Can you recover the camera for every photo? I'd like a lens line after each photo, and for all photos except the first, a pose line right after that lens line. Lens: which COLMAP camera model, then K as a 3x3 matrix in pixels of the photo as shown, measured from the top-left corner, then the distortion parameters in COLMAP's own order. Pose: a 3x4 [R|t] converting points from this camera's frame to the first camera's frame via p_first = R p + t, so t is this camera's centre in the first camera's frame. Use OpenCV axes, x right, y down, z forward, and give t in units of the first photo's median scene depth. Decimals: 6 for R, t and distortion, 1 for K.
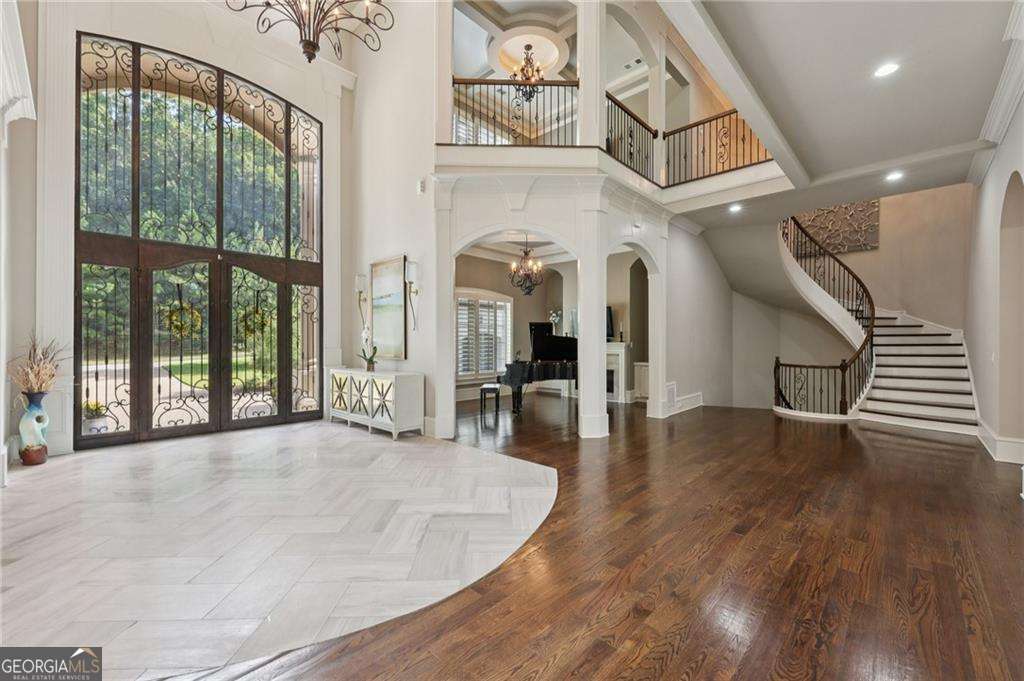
lens RADIAL K [[418.5, 0, 509.2], [0, 418.5, 342.9], [0, 0, 1]] dist [-0.000200, -0.000418]
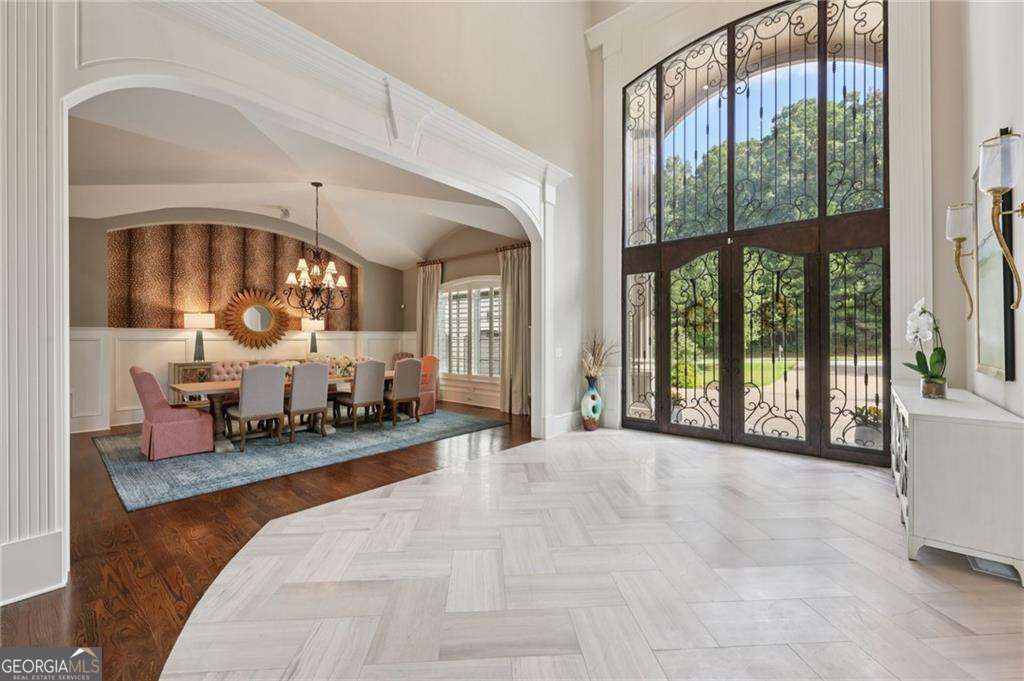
lens RADIAL K [[410.1, 0, 512.0], [0, 410.1, 340.5], [0, 0, 1]] dist [-0.001350, 0.000016]
pose [[0.048201, -0.001109, -0.998837, 0.131518], [0.002302, 0.999997, -0.001000, 0.000589], [0.998835, -0.002251, 0.048203, 0.509911]]
